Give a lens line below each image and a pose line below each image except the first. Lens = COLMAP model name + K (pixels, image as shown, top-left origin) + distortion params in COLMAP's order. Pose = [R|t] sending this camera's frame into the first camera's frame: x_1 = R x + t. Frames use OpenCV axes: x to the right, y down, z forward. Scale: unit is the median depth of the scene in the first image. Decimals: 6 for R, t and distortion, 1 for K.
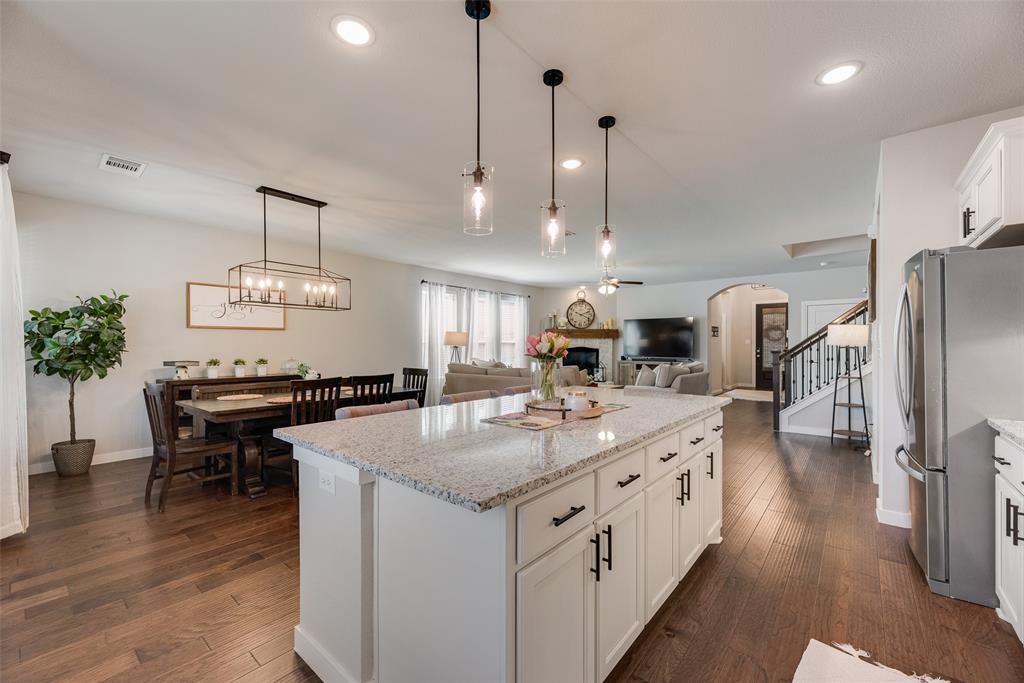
lens RADIAL K [[413.1, 0, 510.3], [0, 413.1, 343.7], [0, 0, 1]] dist [0.000044, 0.000054]
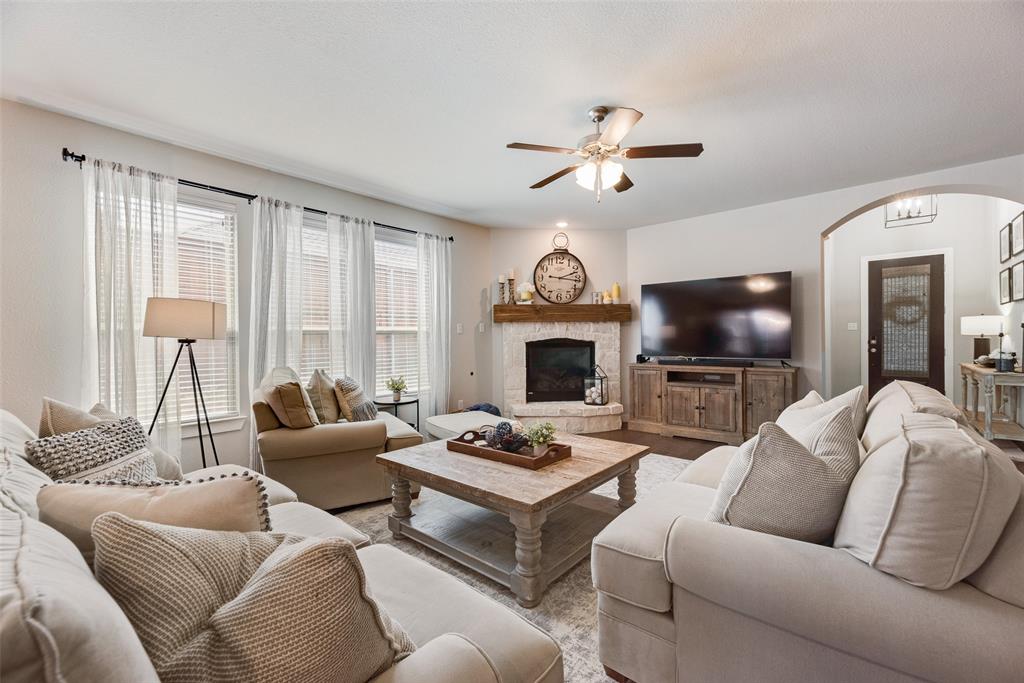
lens RADIAL K [[413.1, 0, 512.5], [0, 413.1, 340.5], [0, 0, 1]] dist [0.000044, 0.000054]
pose [[0.999752, -0.011279, -0.019177, 0.119705], [0.011436, 0.999902, 0.008118, 0.005369], [0.019084, -0.008335, 0.999783, 0.468097]]
